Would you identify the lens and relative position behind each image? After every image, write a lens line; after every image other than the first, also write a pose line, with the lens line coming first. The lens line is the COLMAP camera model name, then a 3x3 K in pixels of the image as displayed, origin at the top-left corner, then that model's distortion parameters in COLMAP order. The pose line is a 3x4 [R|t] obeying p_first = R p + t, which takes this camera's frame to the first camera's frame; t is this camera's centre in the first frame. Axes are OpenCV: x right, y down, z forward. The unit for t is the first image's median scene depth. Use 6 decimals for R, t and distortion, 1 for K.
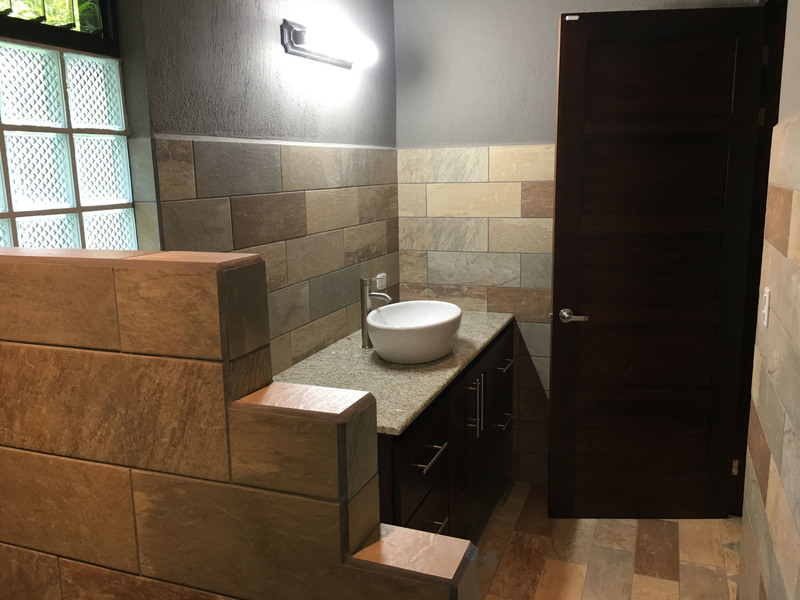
lens RADIAL K [[672.4, 0, 401.2], [0, 672.4, 298.5], [0, 0, 1]] dist [0.005297, 0.001584]
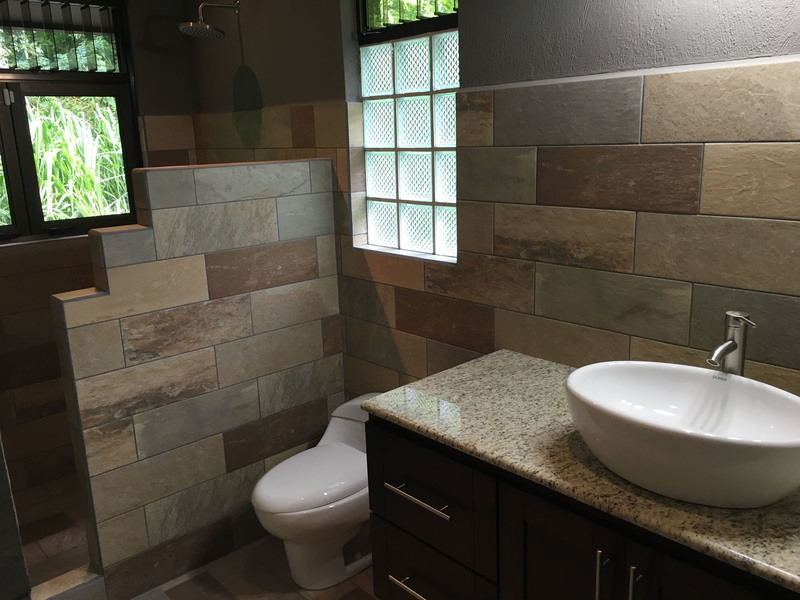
lens RADIAL K [[672.4, 0, 401.3], [0, 672.4, 300.5], [0, 0, 1]] dist [0.005297, 0.001584]
pose [[-0.435258, 0.257292, -0.862758, 0.625949], [-0.121420, 0.932764, 0.339425, -0.225658], [0.892080, 0.252494, -0.374752, 1.138507]]
